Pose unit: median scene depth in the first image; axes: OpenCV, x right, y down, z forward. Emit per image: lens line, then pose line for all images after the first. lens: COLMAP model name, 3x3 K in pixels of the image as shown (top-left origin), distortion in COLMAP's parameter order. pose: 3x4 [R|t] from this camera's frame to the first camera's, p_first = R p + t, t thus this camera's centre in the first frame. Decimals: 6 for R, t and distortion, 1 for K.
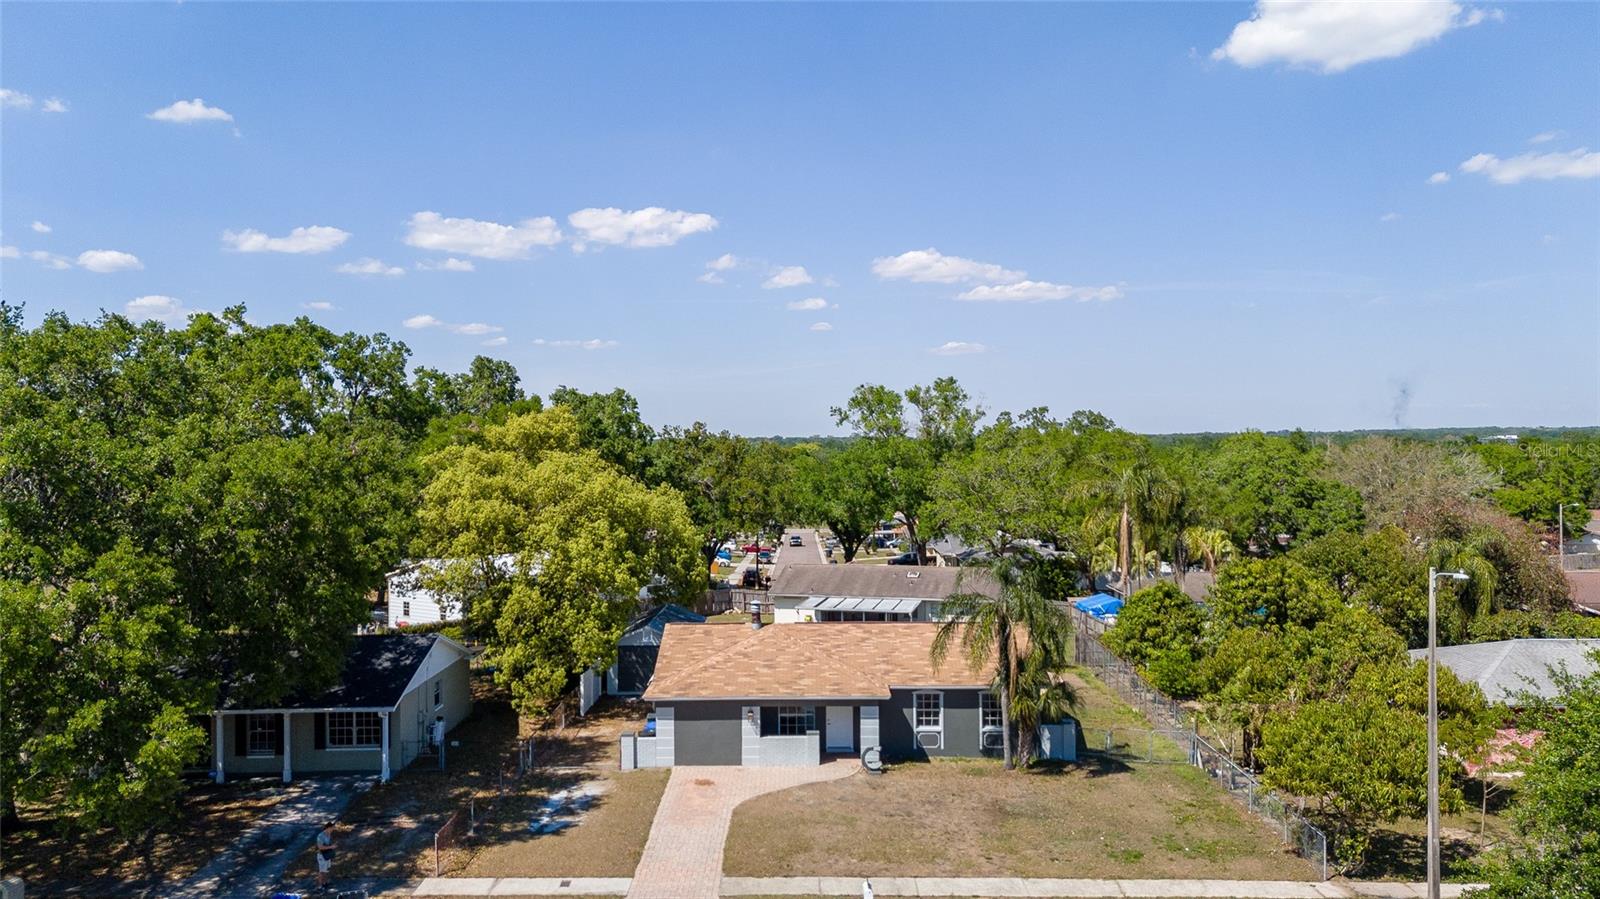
lens RADIAL K [[1176.8, 0, 805.0], [0, 1176.8, 442.6], [0, 0, 1]] dist [0.087452, -0.059481]
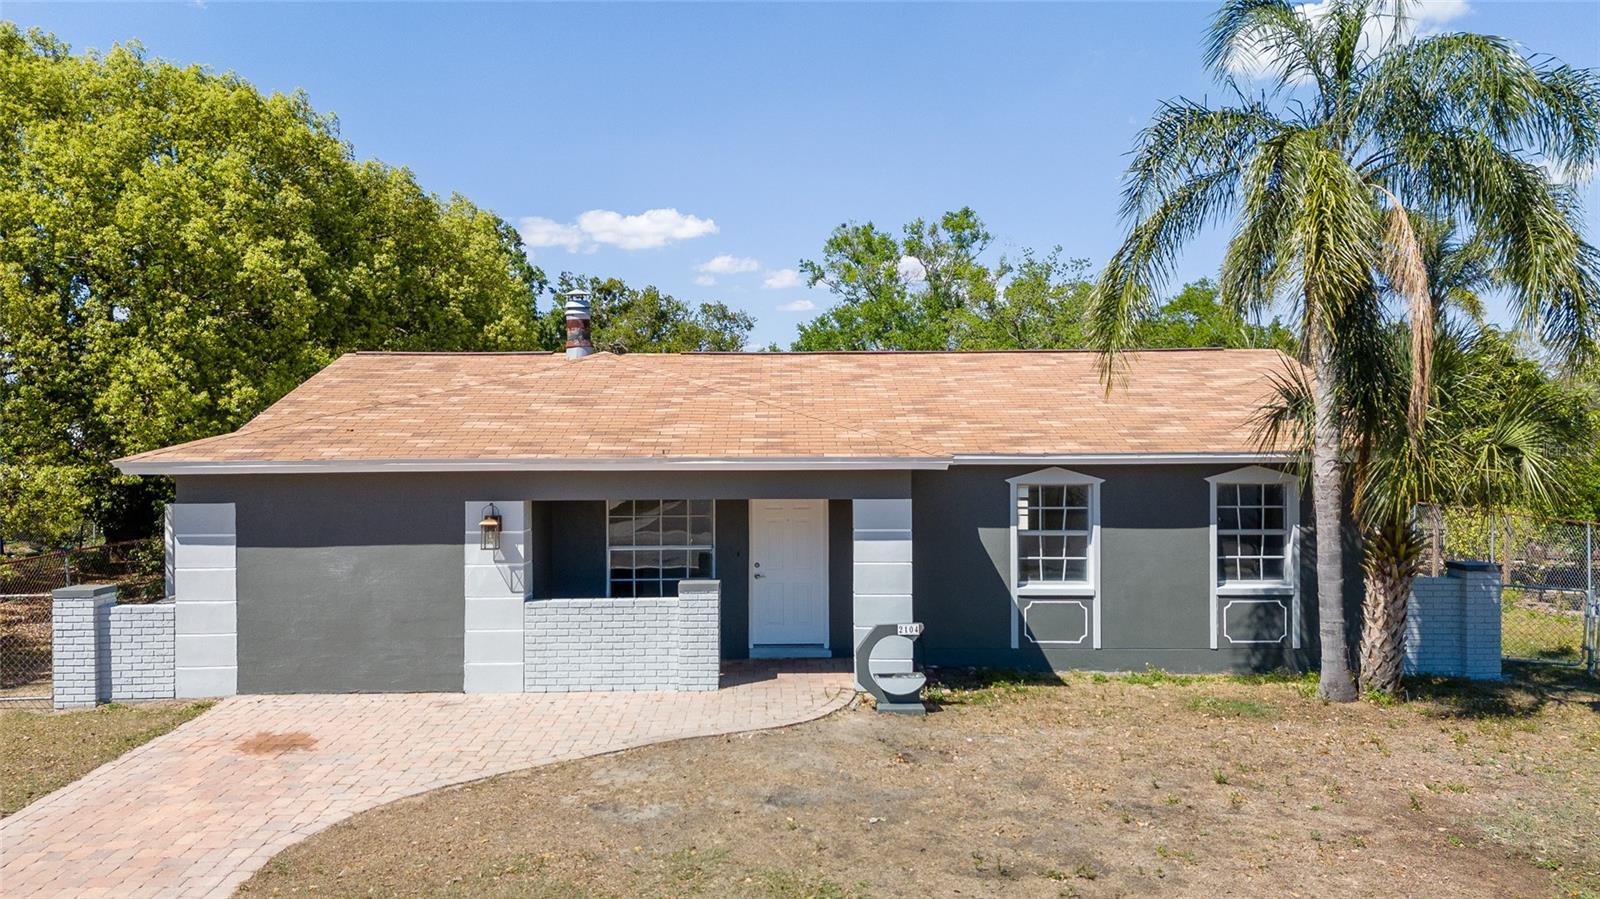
lens RADIAL K [[1168.1, 0, 800.0], [0, 1168.1, 449.5], [0, 0, 1]] dist [0.083343, -0.092757]
pose [[0.999895, -0.000396, 0.014486, 0.028651], [0.000360, 0.999997, 0.002526, 0.208886], [-0.014487, -0.002520, 0.999892, 0.693838]]
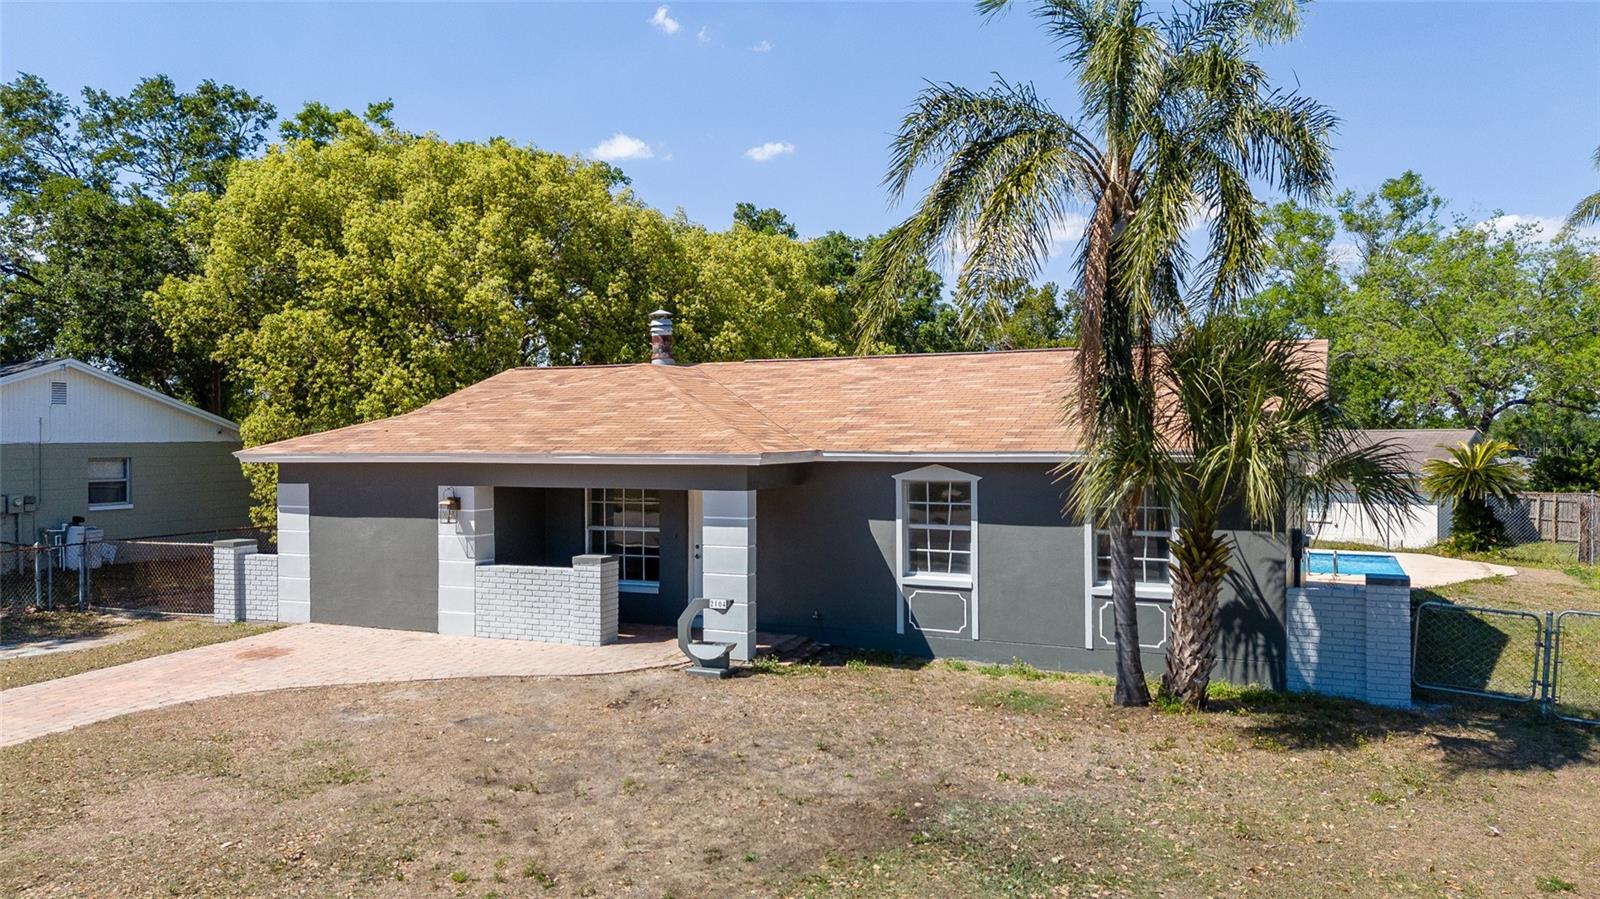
lens RADIAL K [[1168.1, 0, 800.0], [0, 1168.1, 449.5], [0, 0, 1]] dist [0.083343, -0.092757]
pose [[0.908559, 0.004195, -0.417736, 0.219450], [-0.001291, 0.999973, 0.007234, 0.207790], [0.417755, -0.006033, 0.908540, 0.690957]]
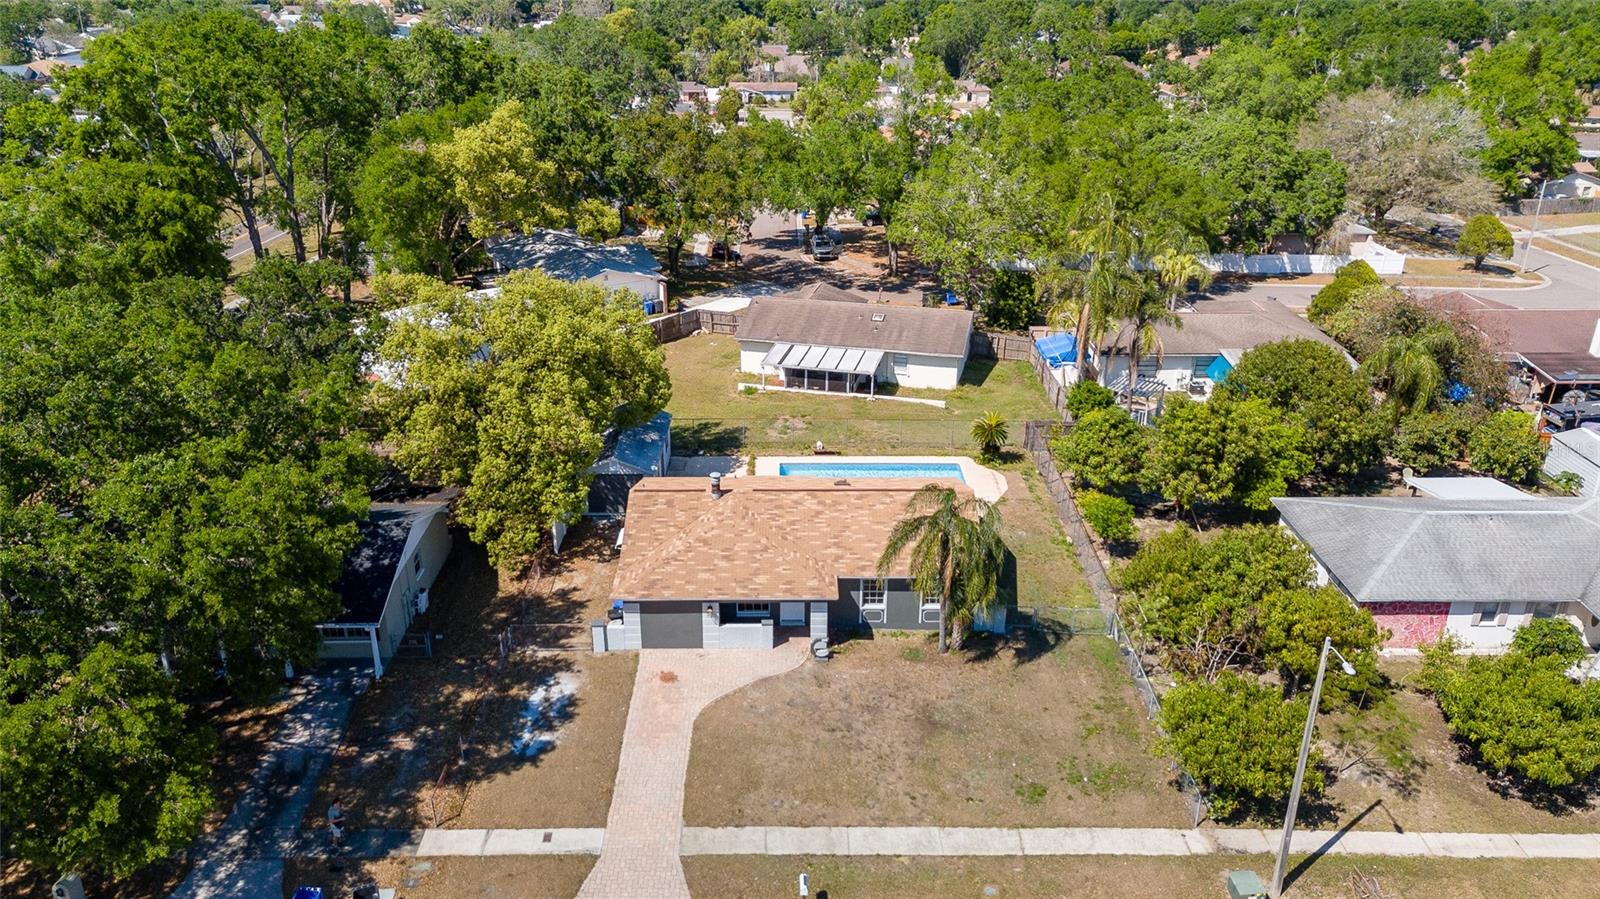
lens RADIAL K [[1168.2, 0, 800.0], [0, 1168.2, 449.5], [0, 0, 1]] dist [0.106047, -0.103565]
pose [[0.999877, 0.005189, 0.014788, 0.020276], [-0.010663, 0.916785, 0.399238, -0.335669], [-0.011485, -0.399347, 0.916728, 0.066894]]
